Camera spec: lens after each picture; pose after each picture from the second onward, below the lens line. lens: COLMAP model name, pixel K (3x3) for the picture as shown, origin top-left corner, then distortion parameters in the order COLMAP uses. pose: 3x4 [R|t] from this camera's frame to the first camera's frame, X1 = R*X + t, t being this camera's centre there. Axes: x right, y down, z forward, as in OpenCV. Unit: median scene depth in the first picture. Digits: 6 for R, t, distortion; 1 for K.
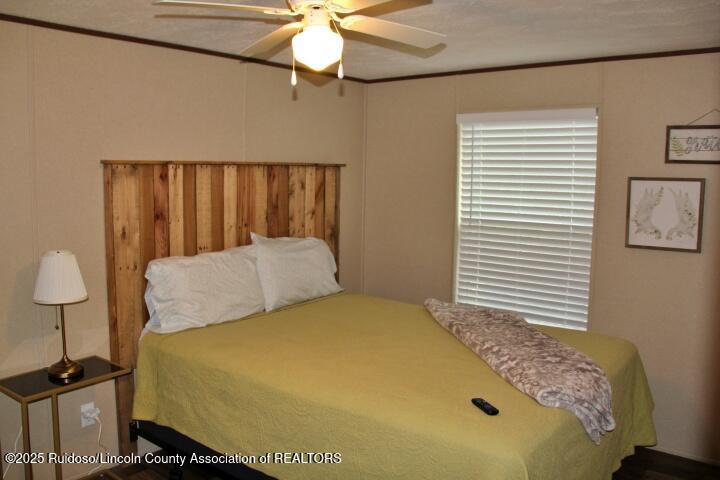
lens RADIAL K [[621.9, 0, 360.1], [0, 621.9, 237.7], [0, 0, 1]] dist [-0.135650, 0.061375]
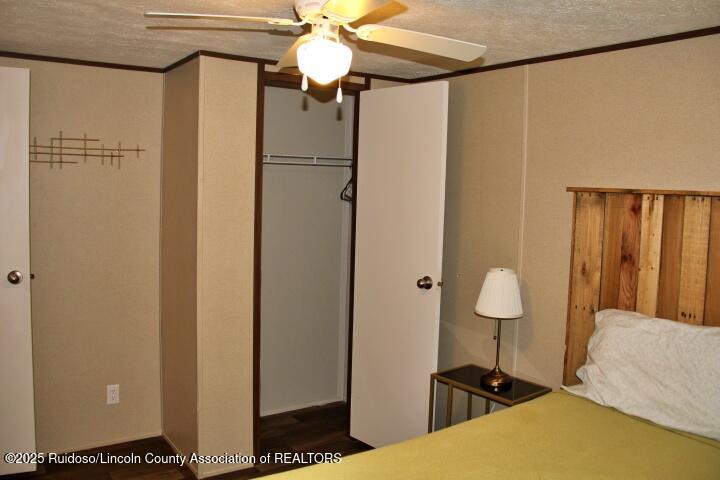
lens RADIAL K [[621.9, 0, 360.6], [0, 621.9, 241.8], [0, 0, 1]] dist [-0.135650, 0.061375]
pose [[-0.265404, 0.081554, -0.960682, 0.527175], [-0.128081, 0.984602, 0.118969, -0.105988], [0.955592, 0.154620, -0.250872, 0.864956]]
